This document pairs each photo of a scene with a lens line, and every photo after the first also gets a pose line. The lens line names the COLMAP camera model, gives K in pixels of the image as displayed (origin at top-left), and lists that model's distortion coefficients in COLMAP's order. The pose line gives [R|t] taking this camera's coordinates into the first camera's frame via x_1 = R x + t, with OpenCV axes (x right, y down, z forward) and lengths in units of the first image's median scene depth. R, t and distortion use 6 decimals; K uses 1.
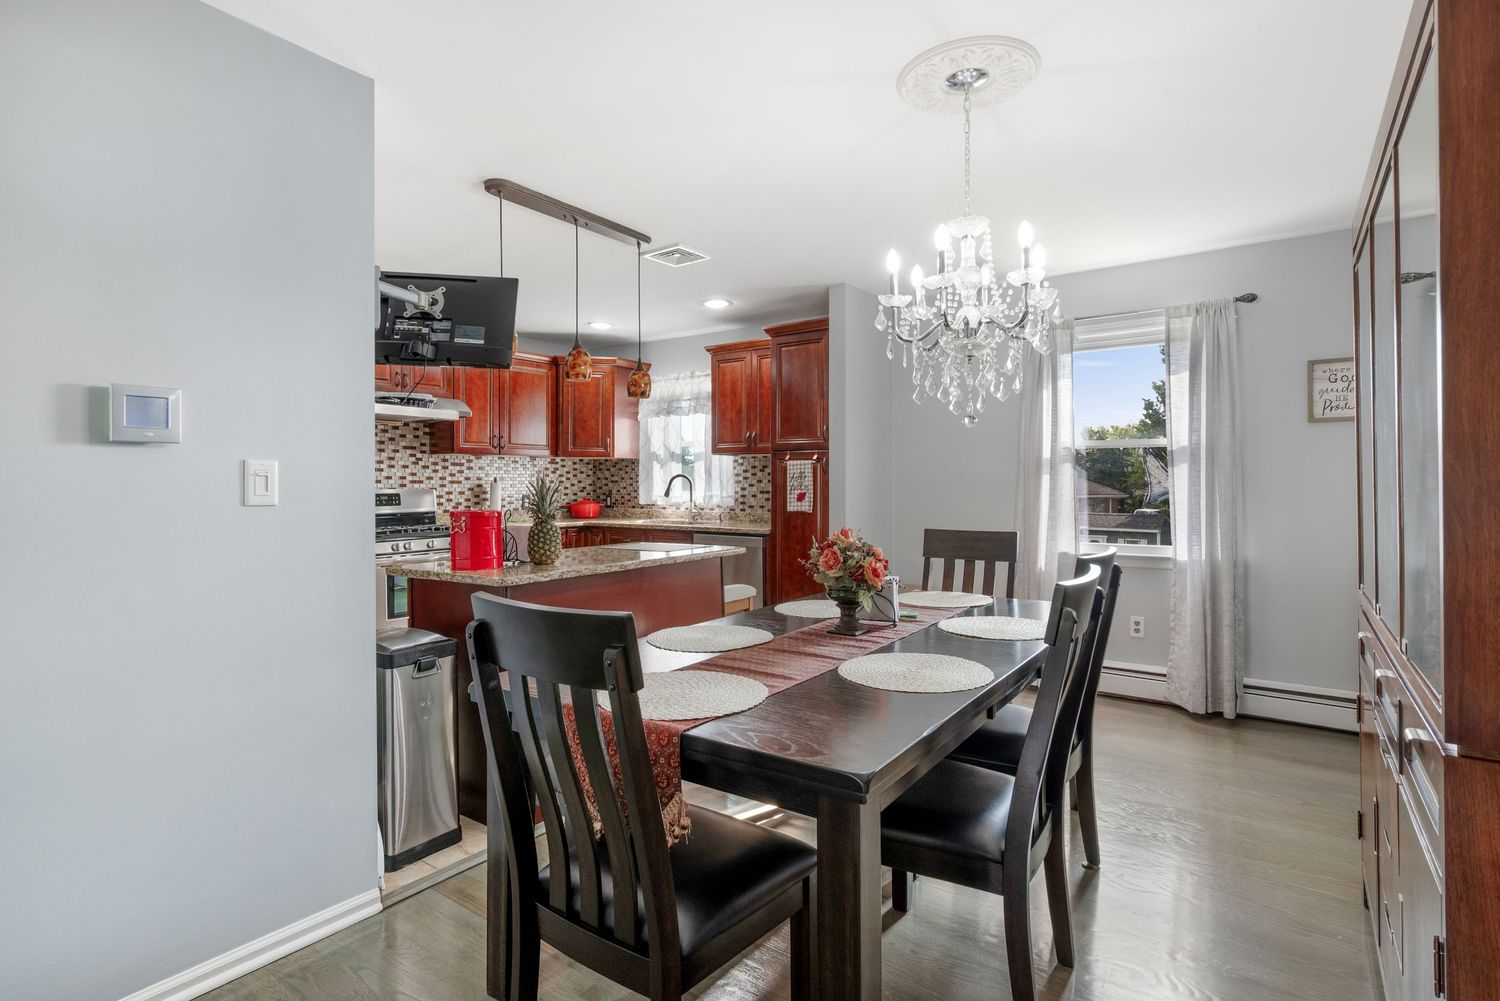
lens RADIAL K [[731.4, 0, 758.5], [0, 731.4, 488.2], [0, 0, 1]] dist [-0.000730, 0.000082]
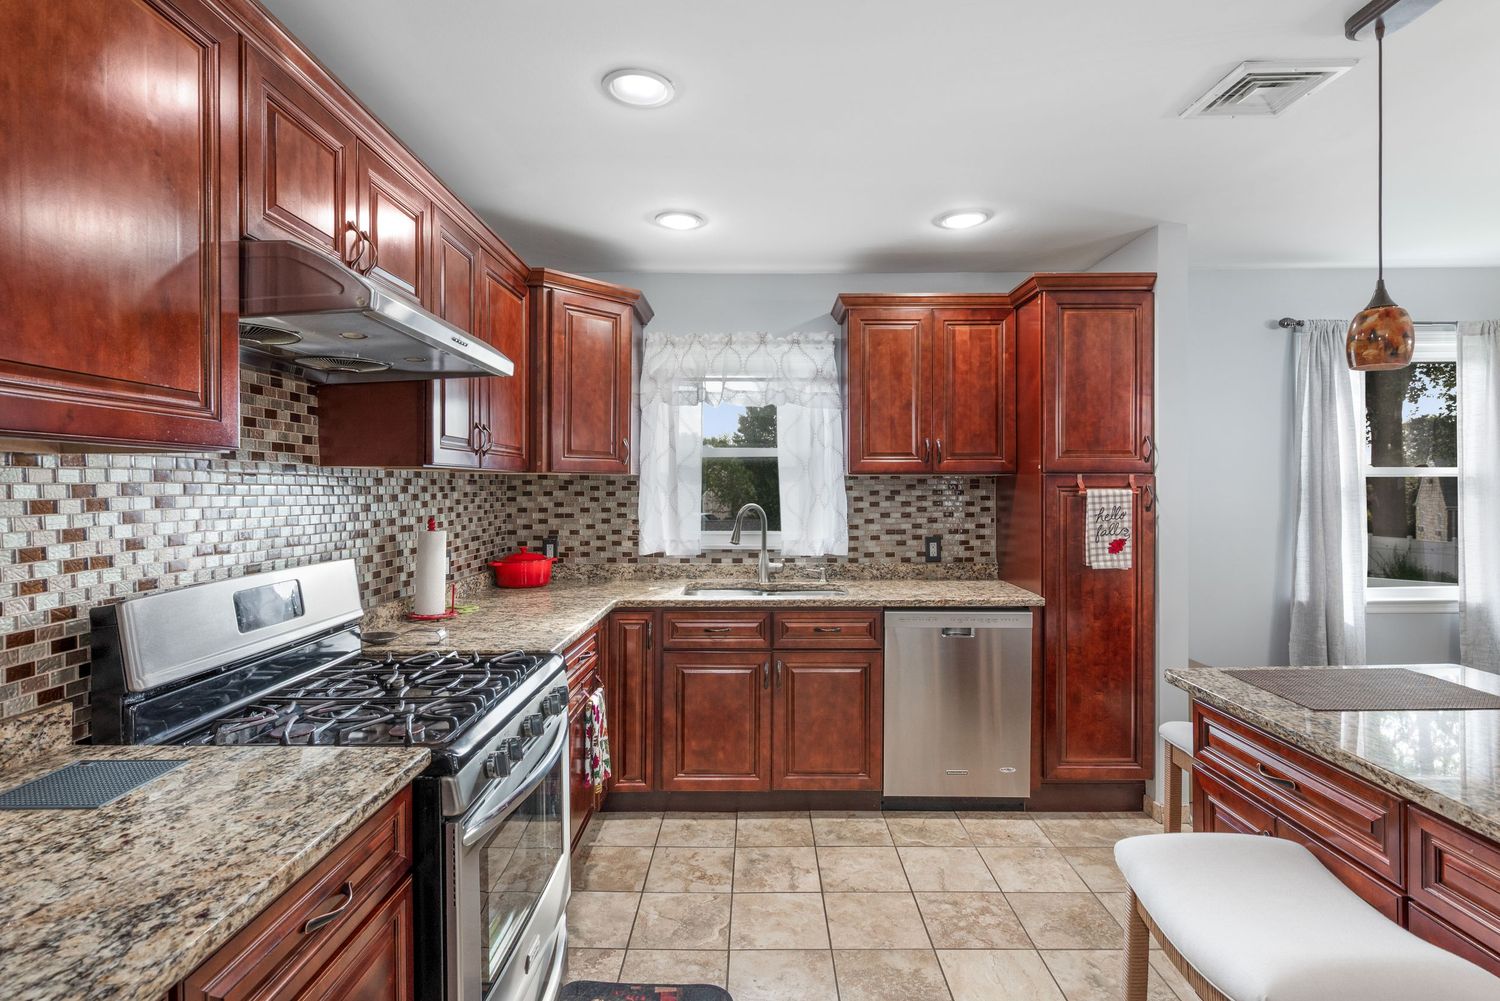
lens RADIAL K [[731.4, 0, 749.0], [0, 731.4, 490.5], [0, 0, 1]] dist [-0.000730, 0.000082]
pose [[0.816787, -0.003208, 0.576930, -0.490317], [0.005528, 0.999982, -0.002265, -0.031639], [-0.576913, 0.005039, 0.816790, 0.565214]]
